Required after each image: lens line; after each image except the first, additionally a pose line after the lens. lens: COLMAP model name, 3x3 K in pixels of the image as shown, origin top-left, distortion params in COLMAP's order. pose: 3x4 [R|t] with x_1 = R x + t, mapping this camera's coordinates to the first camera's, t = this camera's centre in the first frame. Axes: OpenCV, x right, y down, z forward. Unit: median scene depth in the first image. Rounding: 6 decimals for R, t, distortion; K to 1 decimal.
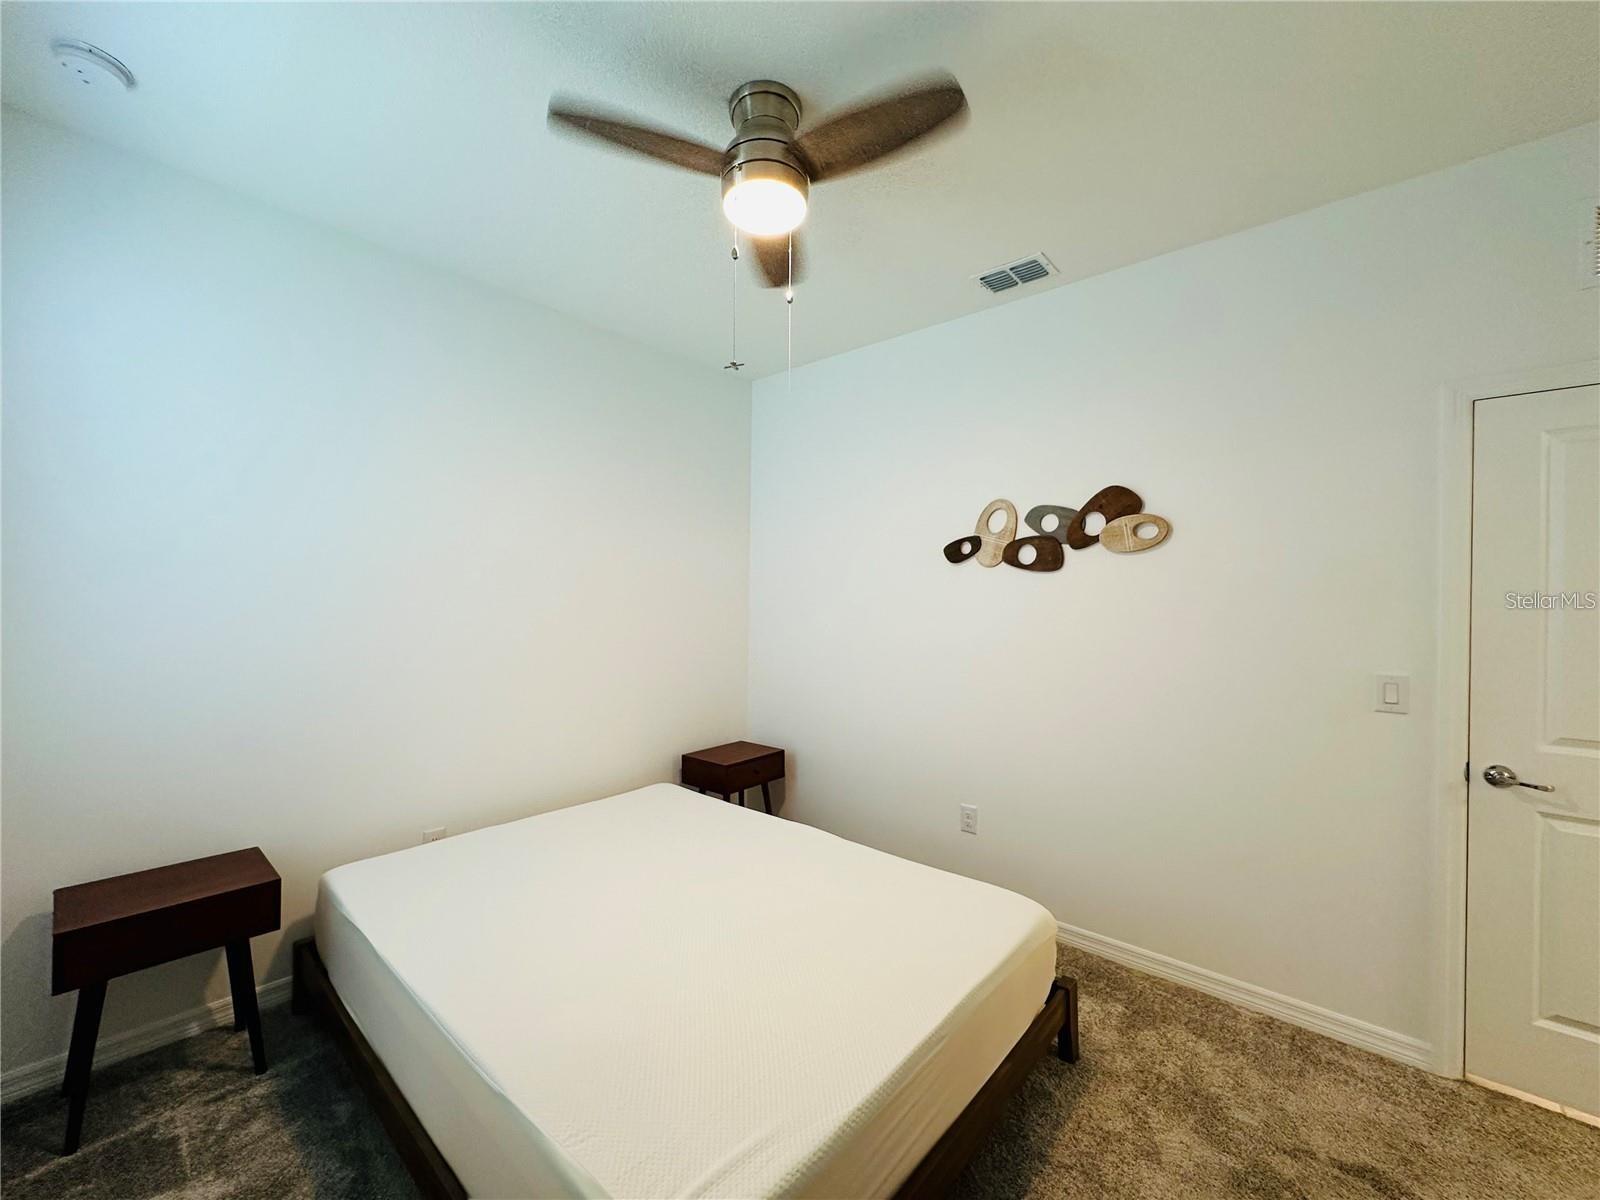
lens RADIAL K [[635.8, 0, 798.8], [0, 635.8, 602.5], [0, 0, 1]] dist [-0.004937, -0.000102]
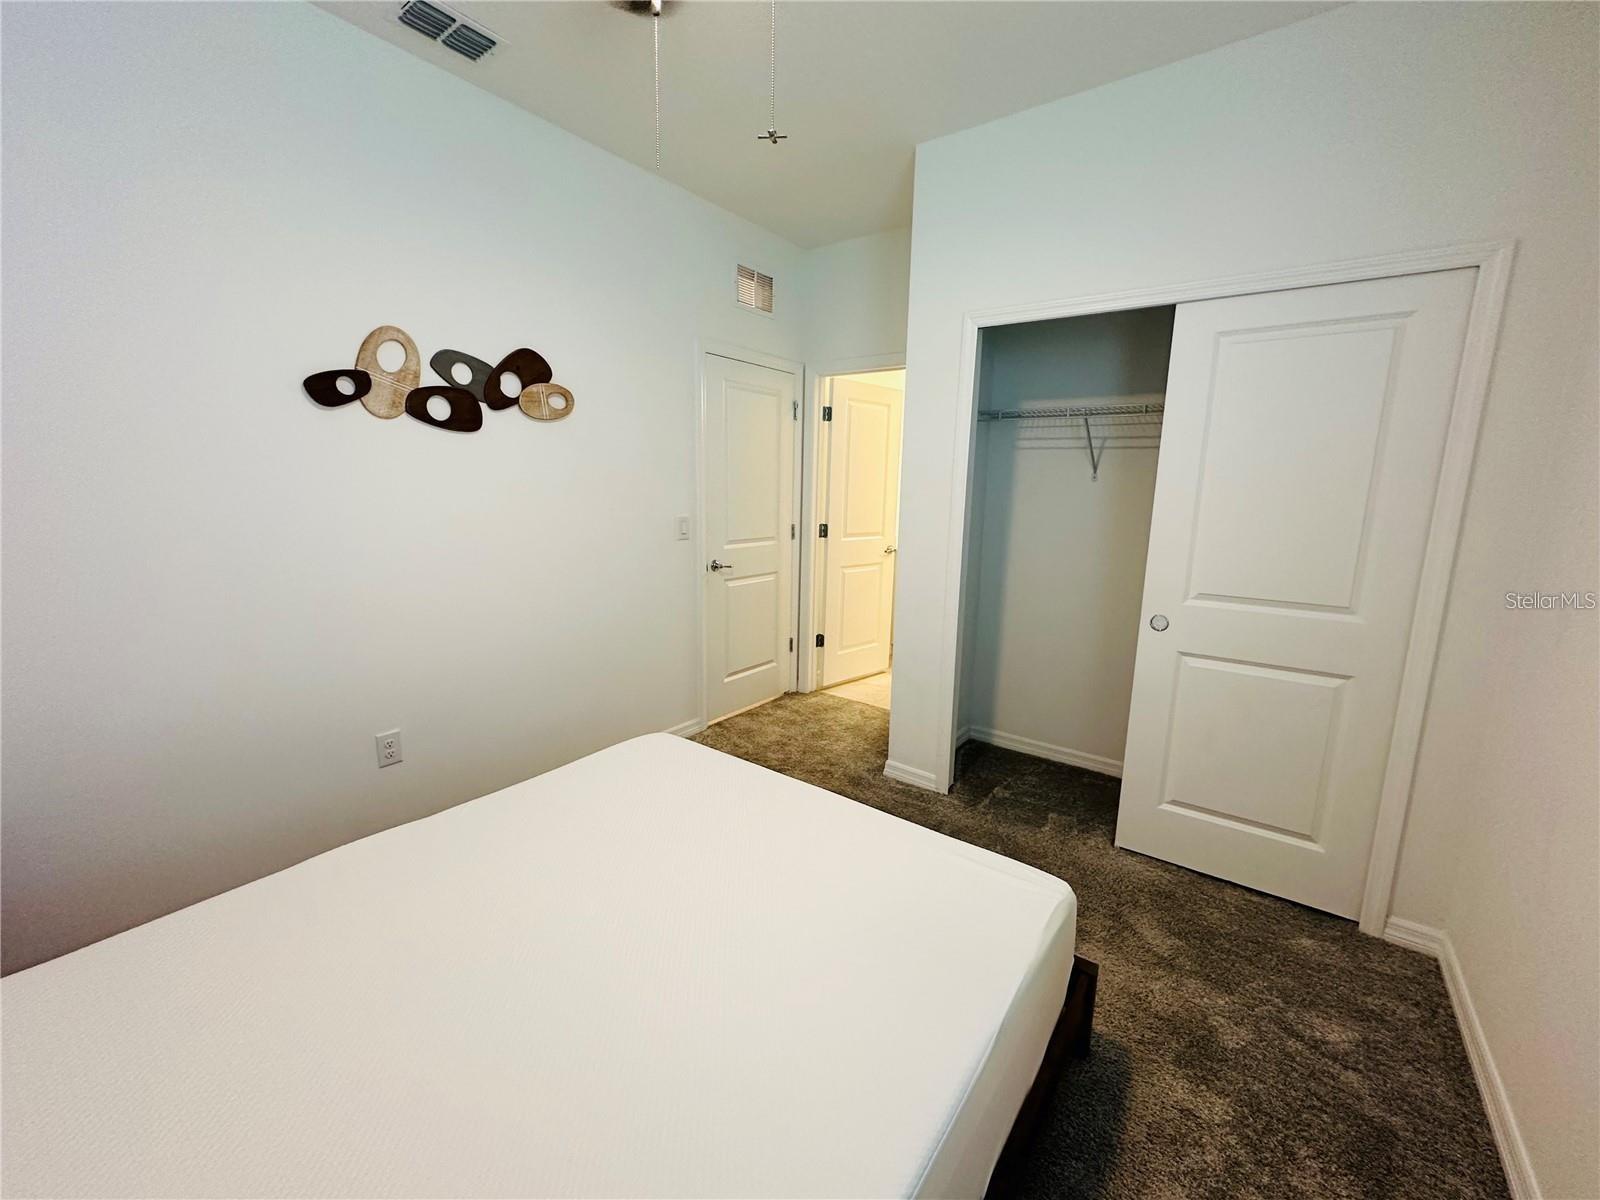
lens RADIAL K [[635.8, 0, 801.3], [0, 635.8, 600.1], [0, 0, 1]] dist [-0.004937, -0.000102]
pose [[-0.073673, -0.195645, 0.977903, -0.543453], [-0.015857, 0.980674, 0.195005, 0.001163], [-0.997156, -0.001141, -0.075351, 0.604076]]
